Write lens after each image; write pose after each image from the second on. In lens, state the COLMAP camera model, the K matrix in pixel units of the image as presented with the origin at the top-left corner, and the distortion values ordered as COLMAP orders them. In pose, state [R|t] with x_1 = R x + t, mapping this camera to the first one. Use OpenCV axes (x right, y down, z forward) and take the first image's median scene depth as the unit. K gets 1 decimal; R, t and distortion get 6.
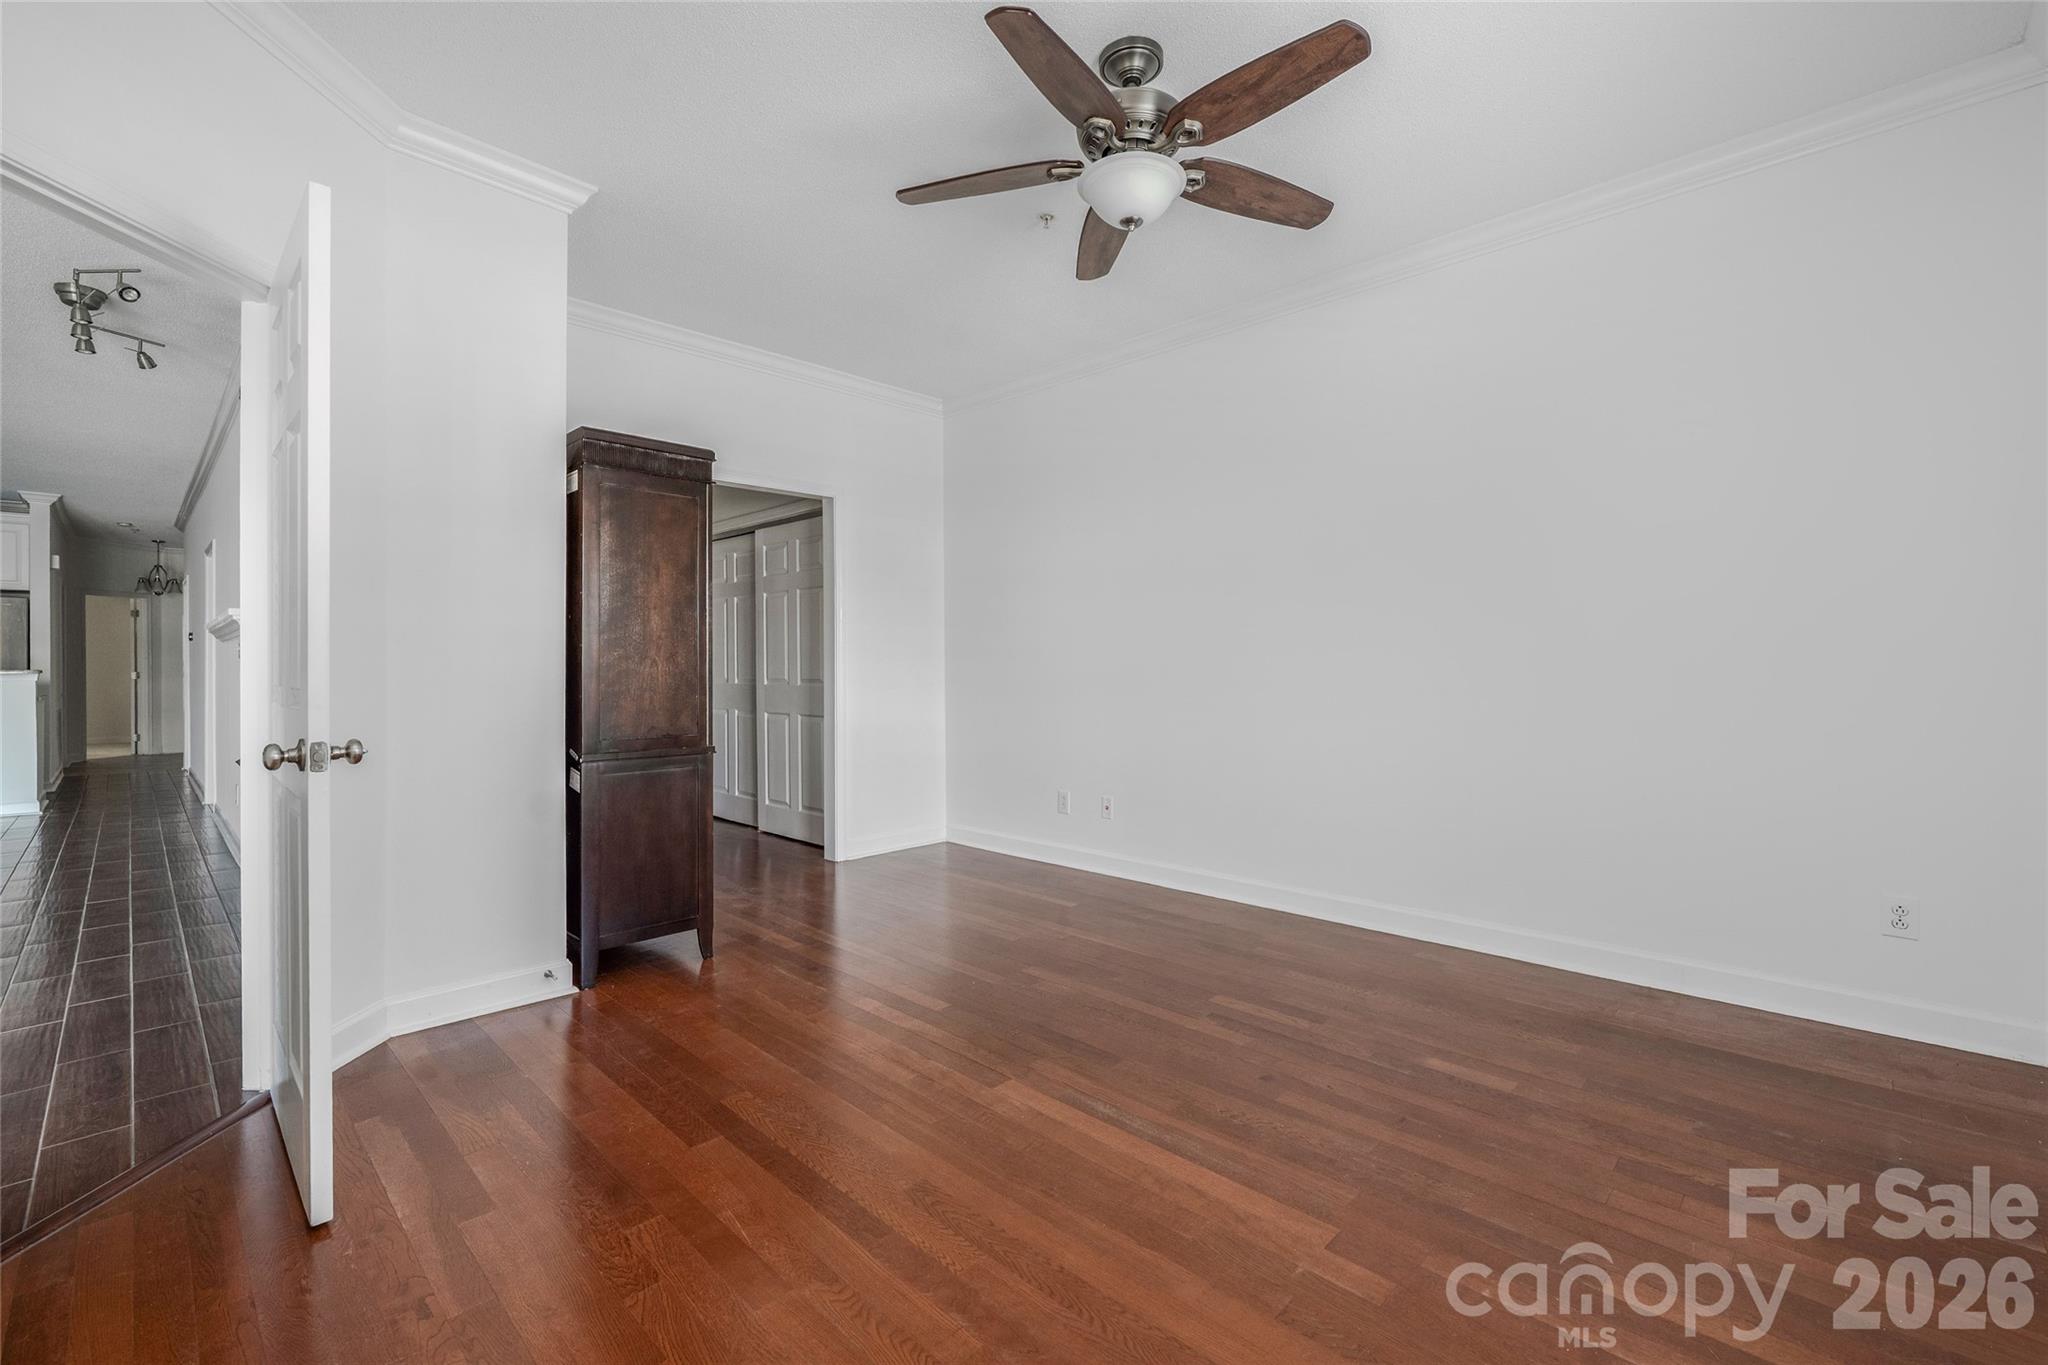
lens RADIAL K [[855.2, 0, 1026.4], [0, 855.2, 662.3], [0, 0, 1]] dist [0.001770, 0.000428]
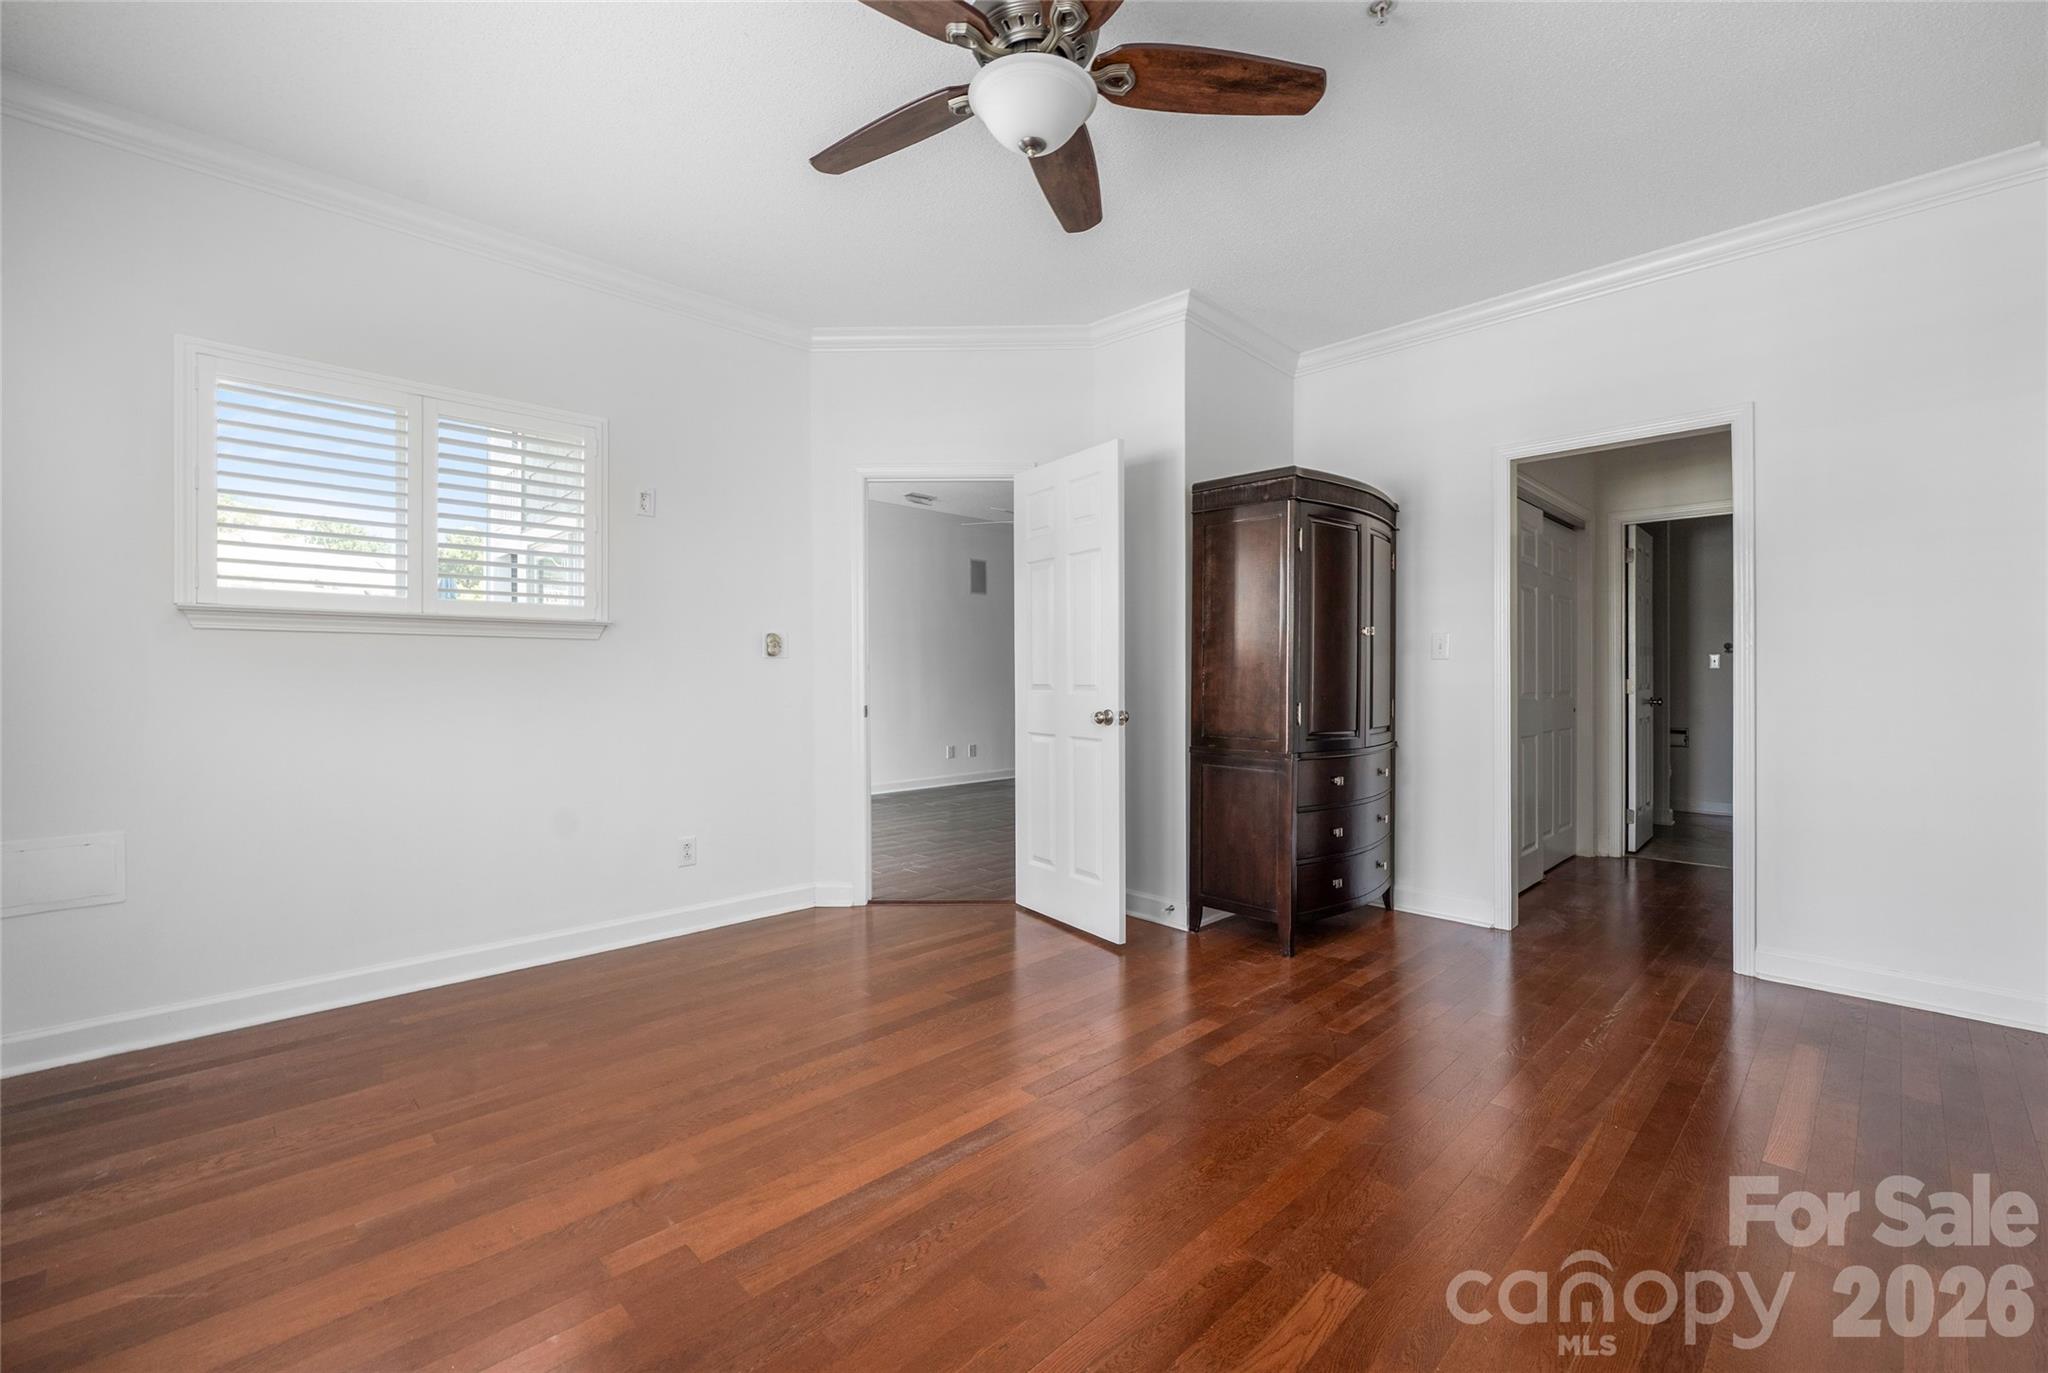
lens RADIAL K [[855.2, 0, 1026.8], [0, 855.2, 685.5], [0, 0, 1]] dist [0.001770, 0.000428]
pose [[-0.009345, 0.022274, -0.999708, 1.093811], [-0.002435, 0.999748, 0.022297, -0.011186], [0.999953, 0.002643, -0.009288, 1.137524]]
